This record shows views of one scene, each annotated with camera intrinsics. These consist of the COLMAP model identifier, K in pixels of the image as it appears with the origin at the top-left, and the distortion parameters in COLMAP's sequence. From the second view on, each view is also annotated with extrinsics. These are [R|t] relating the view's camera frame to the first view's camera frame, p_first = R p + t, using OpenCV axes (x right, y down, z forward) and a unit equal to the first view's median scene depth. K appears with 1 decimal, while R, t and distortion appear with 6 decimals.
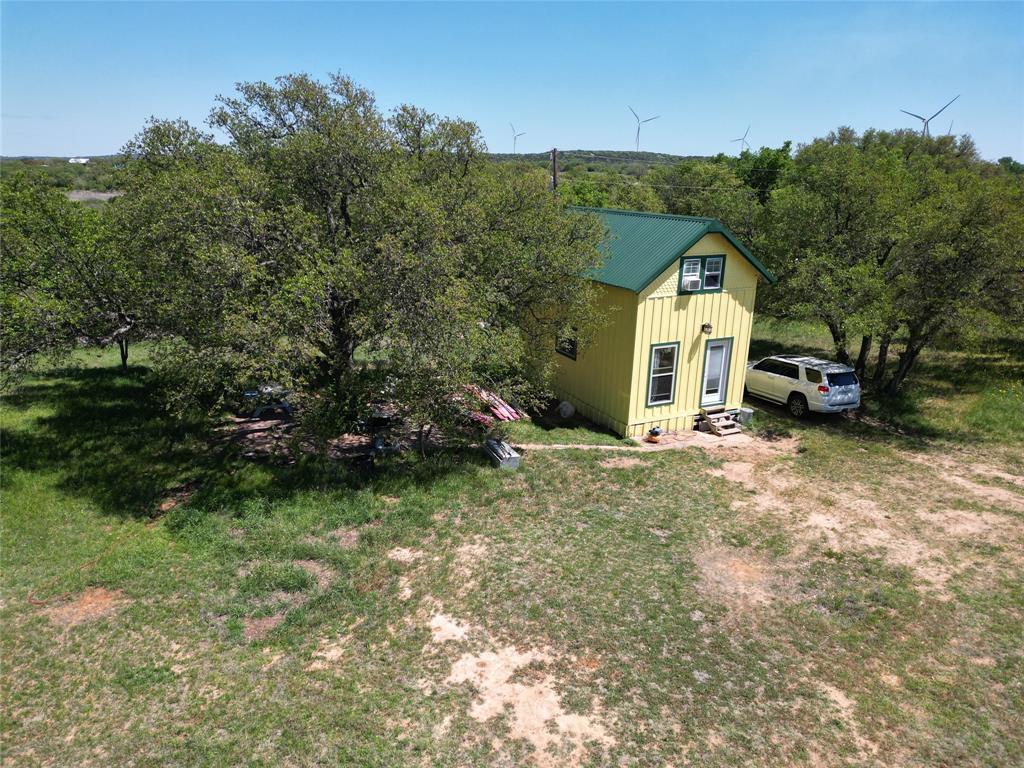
lens RADIAL K [[714.9, 0, 506.0], [0, 714.9, 383.3], [0, 0, 1]] dist [0.083970, -0.074802]
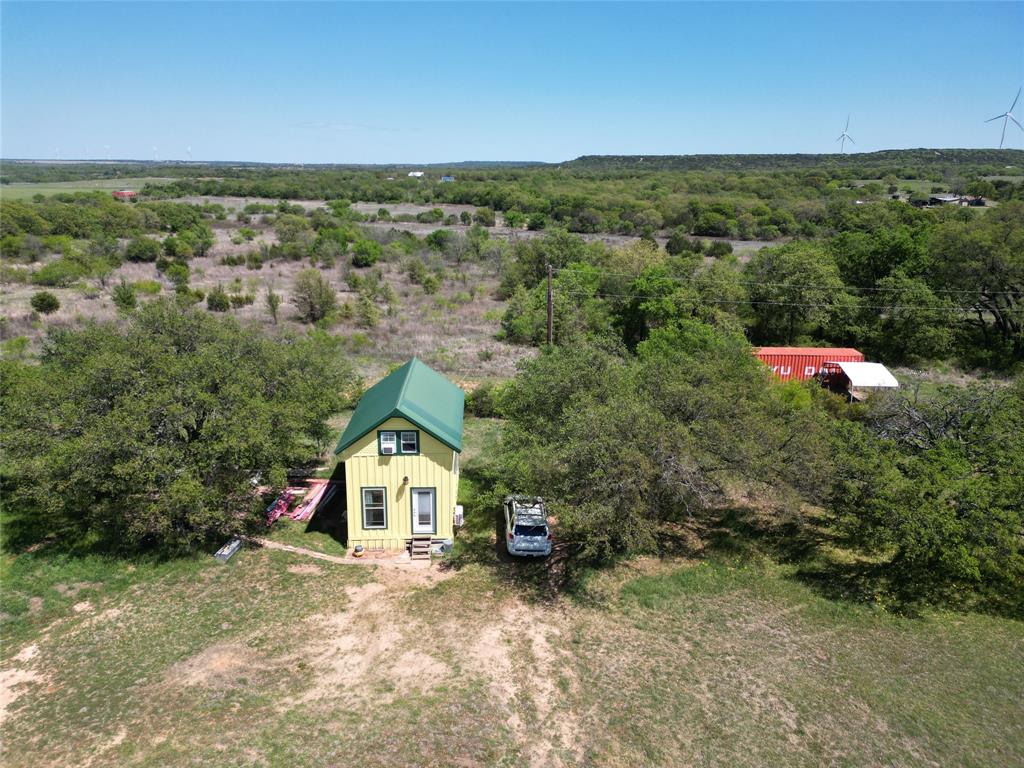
lens RADIAL K [[714.9, 0, 506.0], [0, 714.9, 383.3], [0, 0, 1]] dist [0.083970, -0.074802]
pose [[0.912139, 0.110827, -0.394613, 0.996357], [-0.108708, 0.993685, 0.027801, -0.326521], [0.395202, 0.017540, 0.918427, -0.191218]]
